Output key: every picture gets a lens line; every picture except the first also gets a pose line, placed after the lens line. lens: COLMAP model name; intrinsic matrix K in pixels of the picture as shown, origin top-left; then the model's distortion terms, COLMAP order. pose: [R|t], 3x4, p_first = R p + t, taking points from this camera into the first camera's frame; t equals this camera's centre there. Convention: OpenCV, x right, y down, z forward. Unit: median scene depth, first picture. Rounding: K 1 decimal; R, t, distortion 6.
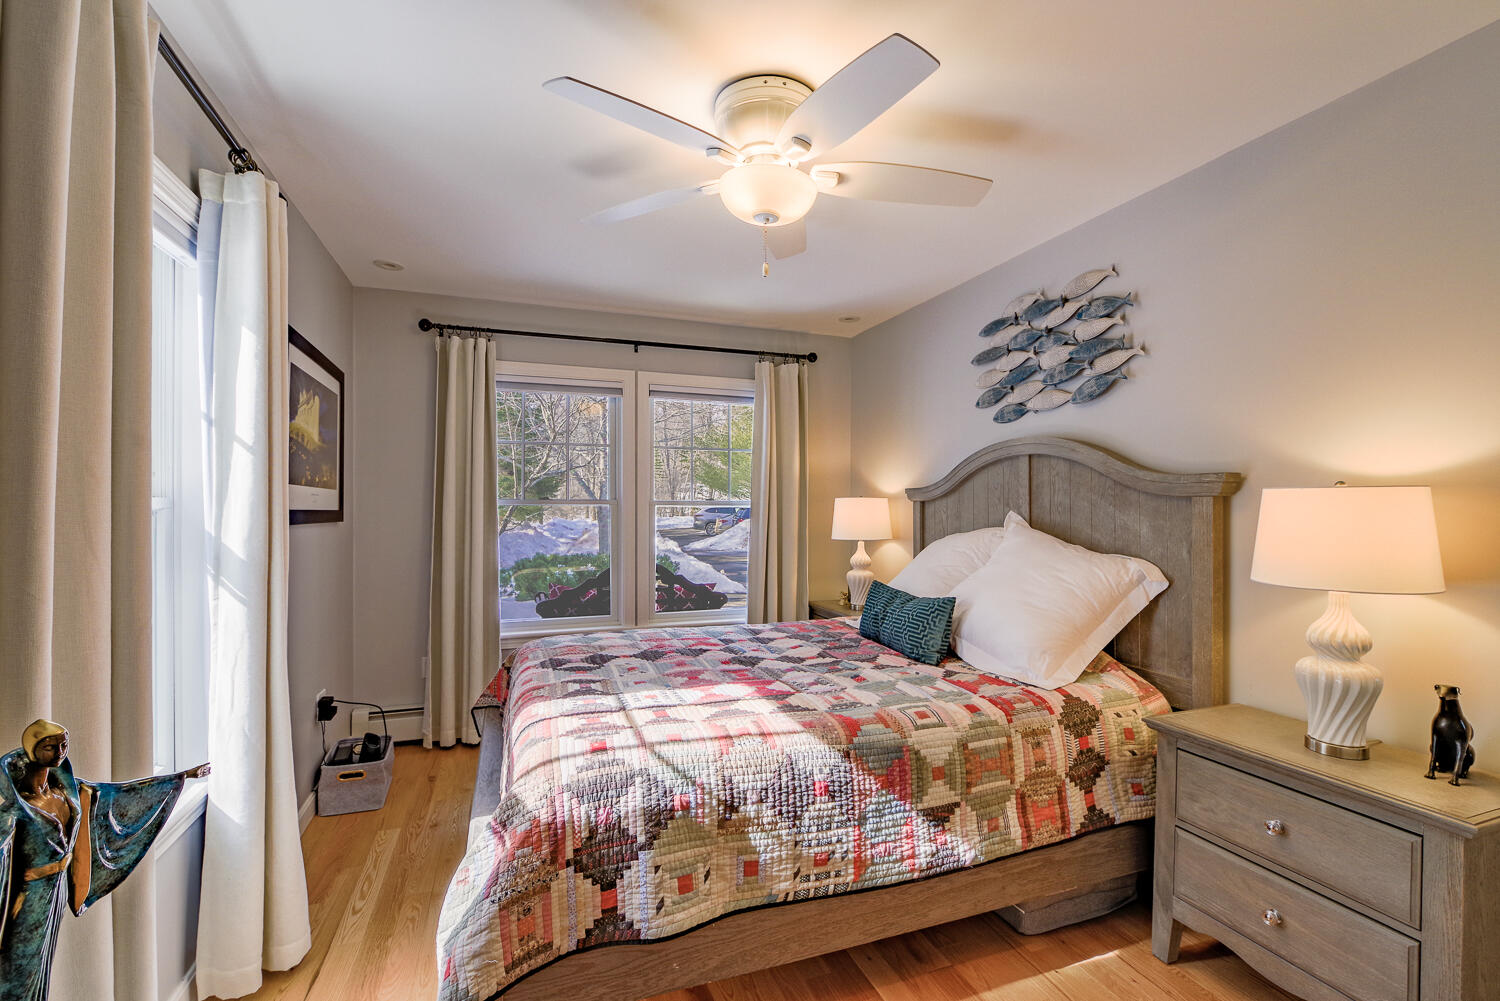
lens RADIAL K [[647.9, 0, 743.8], [0, 647.9, 506.9], [0, 0, 1]] dist [-0.007153, -0.000589]
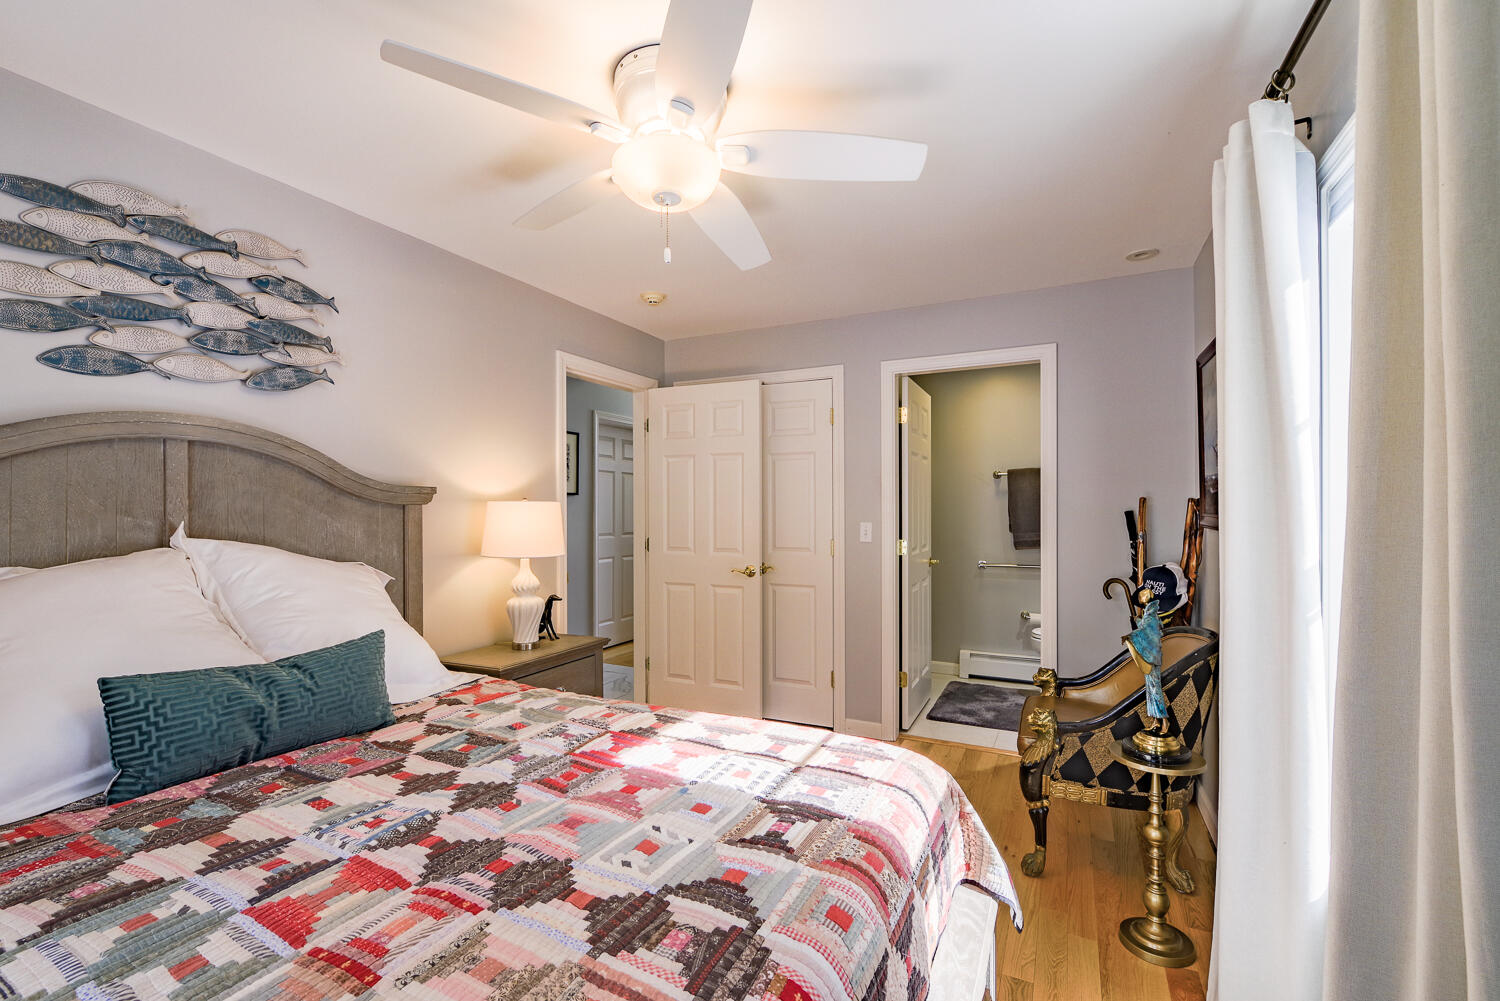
lens RADIAL K [[647.9, 0, 748.4], [0, 647.9, 503.8], [0, 0, 1]] dist [-0.007153, -0.000589]
pose [[-0.691500, 0.005240, 0.722357, -0.592619], [0.004052, 0.999986, -0.003375, -0.009716], [-0.722365, 0.000593, -0.691512, 1.308092]]
